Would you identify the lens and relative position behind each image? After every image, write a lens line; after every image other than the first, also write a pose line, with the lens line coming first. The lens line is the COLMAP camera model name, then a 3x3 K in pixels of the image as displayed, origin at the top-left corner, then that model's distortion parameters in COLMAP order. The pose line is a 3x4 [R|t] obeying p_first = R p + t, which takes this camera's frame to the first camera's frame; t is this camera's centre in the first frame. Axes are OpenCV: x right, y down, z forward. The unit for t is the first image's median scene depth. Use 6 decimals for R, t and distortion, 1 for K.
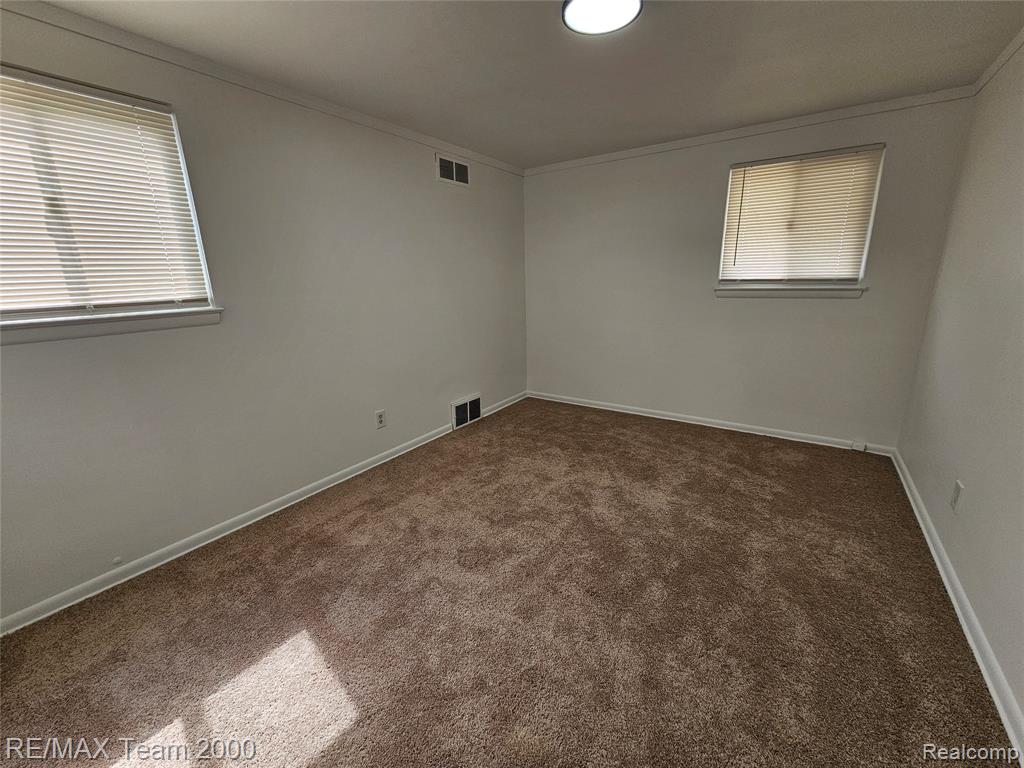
lens RADIAL K [[420.2, 0, 513.9], [0, 420.2, 387.3], [0, 0, 1]] dist [0.003141, -0.000493]
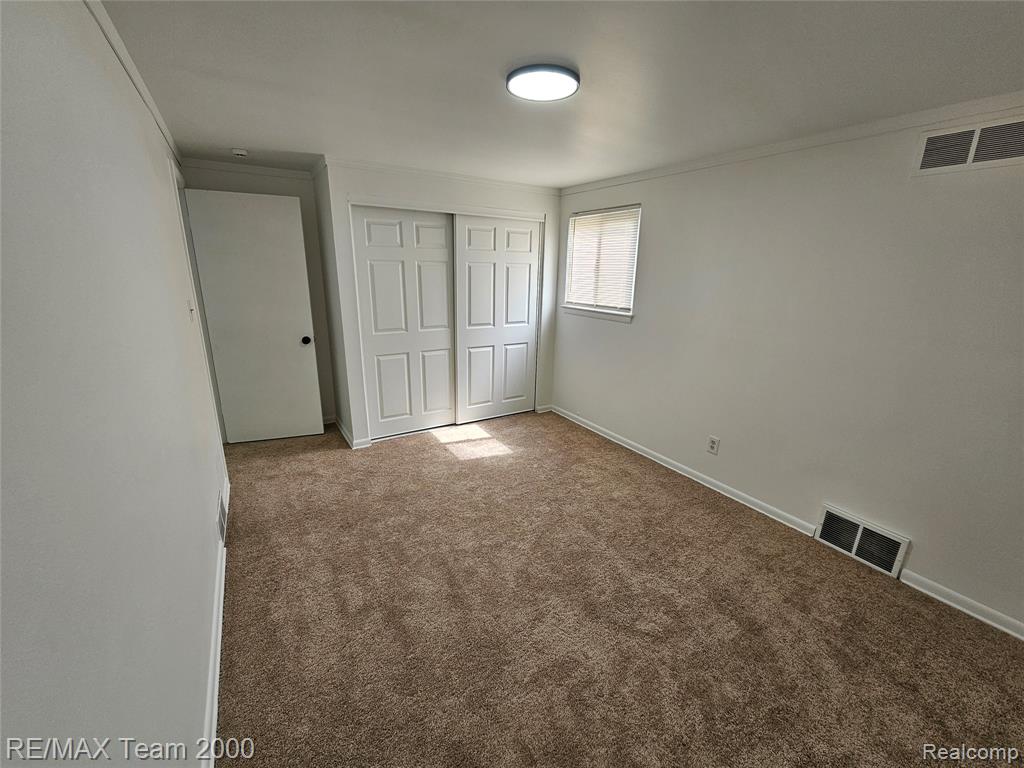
lens RADIAL K [[420.2, 0, 512.1], [0, 420.2, 384.1], [0, 0, 1]] dist [0.003141, -0.000493]
pose [[-0.406533, 0.247903, -0.879360, 0.723871], [-0.260529, 0.891068, 0.371648, -0.300533], [0.875703, 0.380186, -0.297663, 0.804820]]
